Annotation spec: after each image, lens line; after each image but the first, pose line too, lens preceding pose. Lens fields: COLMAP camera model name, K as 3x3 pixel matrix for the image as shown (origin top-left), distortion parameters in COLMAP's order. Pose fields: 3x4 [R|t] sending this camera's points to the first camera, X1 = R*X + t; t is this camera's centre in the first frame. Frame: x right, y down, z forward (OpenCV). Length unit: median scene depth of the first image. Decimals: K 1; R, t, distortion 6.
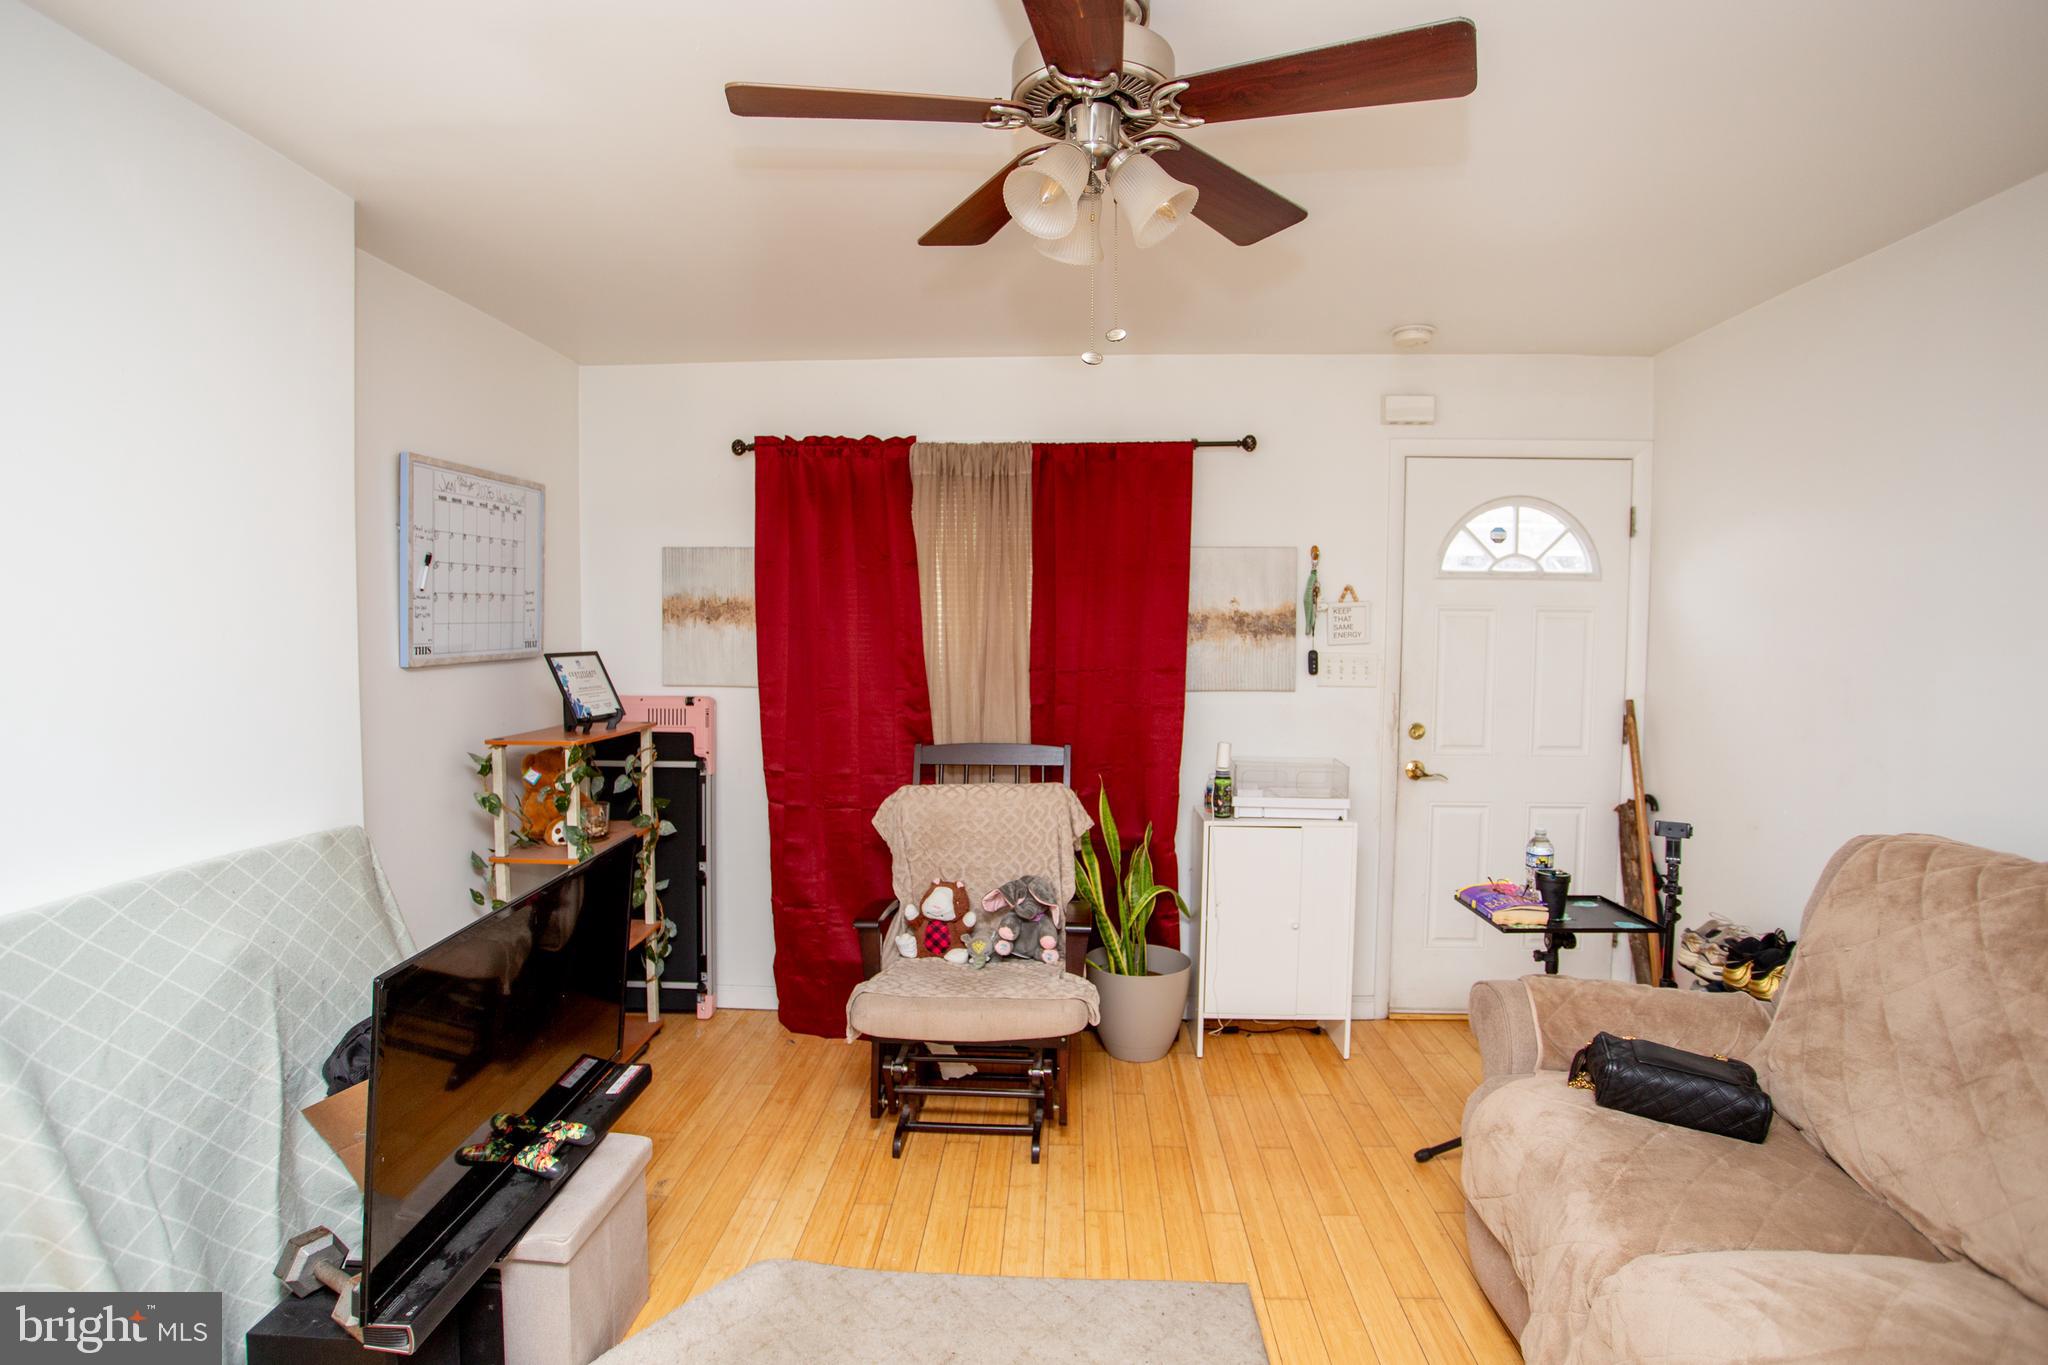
lens RADIAL K [[990.7, 0, 931.2], [0, 990.7, 673.7], [0, 0, 1]] dist [-0.075914, 0.029206]
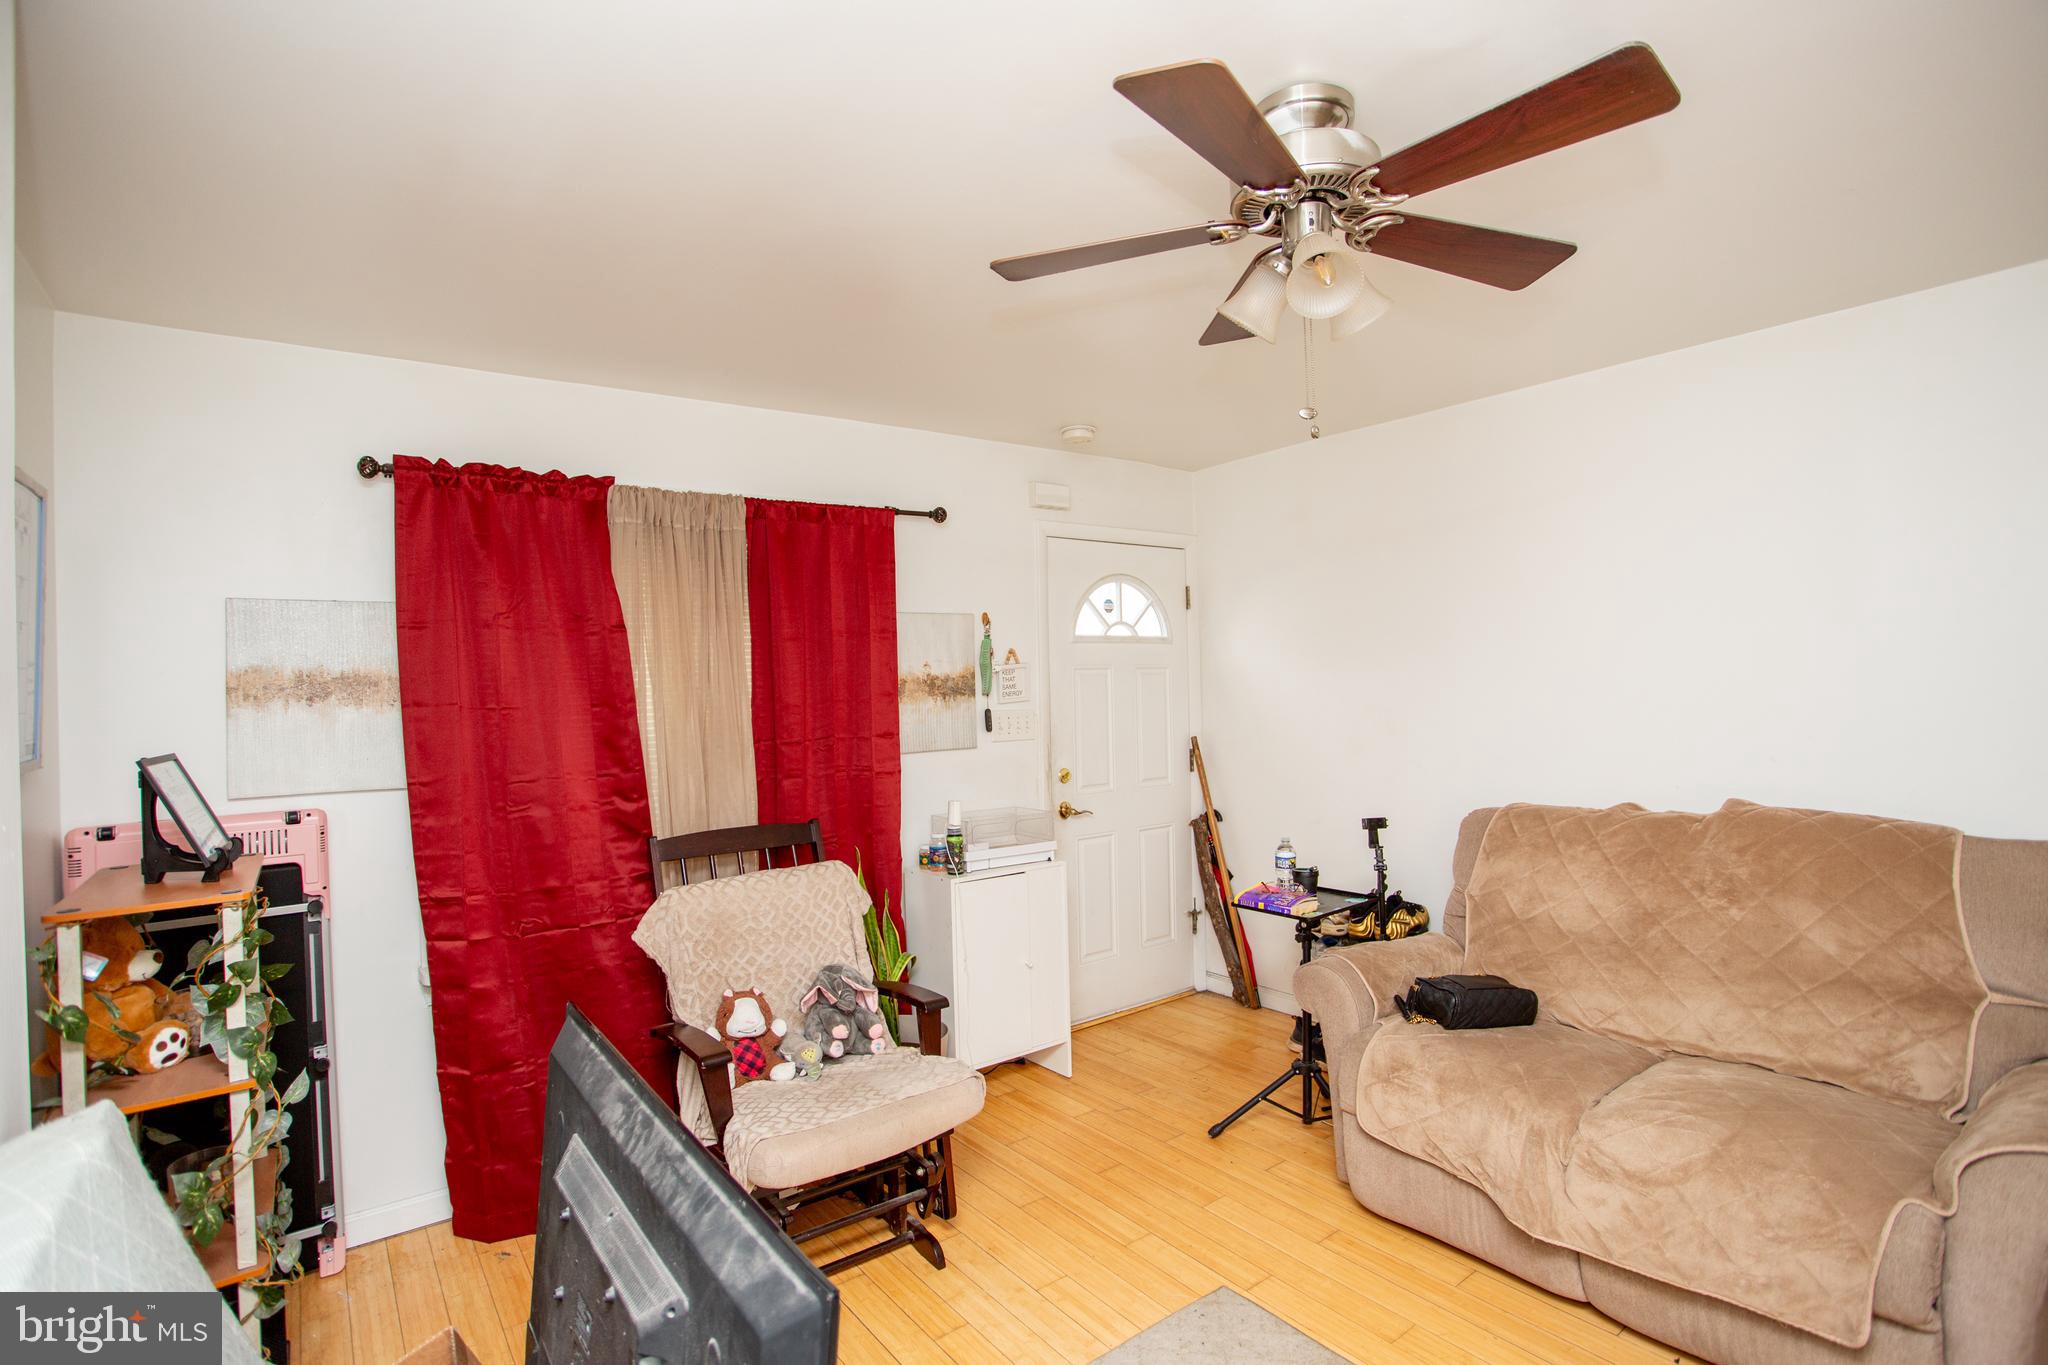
lens RADIAL K [[990.7, 0, 1020.3], [0, 990.7, 672.1], [0, 0, 1]] dist [-0.075914, 0.029206]
pose [[0.760516, -0.017872, 0.649074, -0.299559], [0.062981, 0.996938, -0.046344, -0.011546], [-0.646258, 0.076125, 0.759313, 0.146377]]
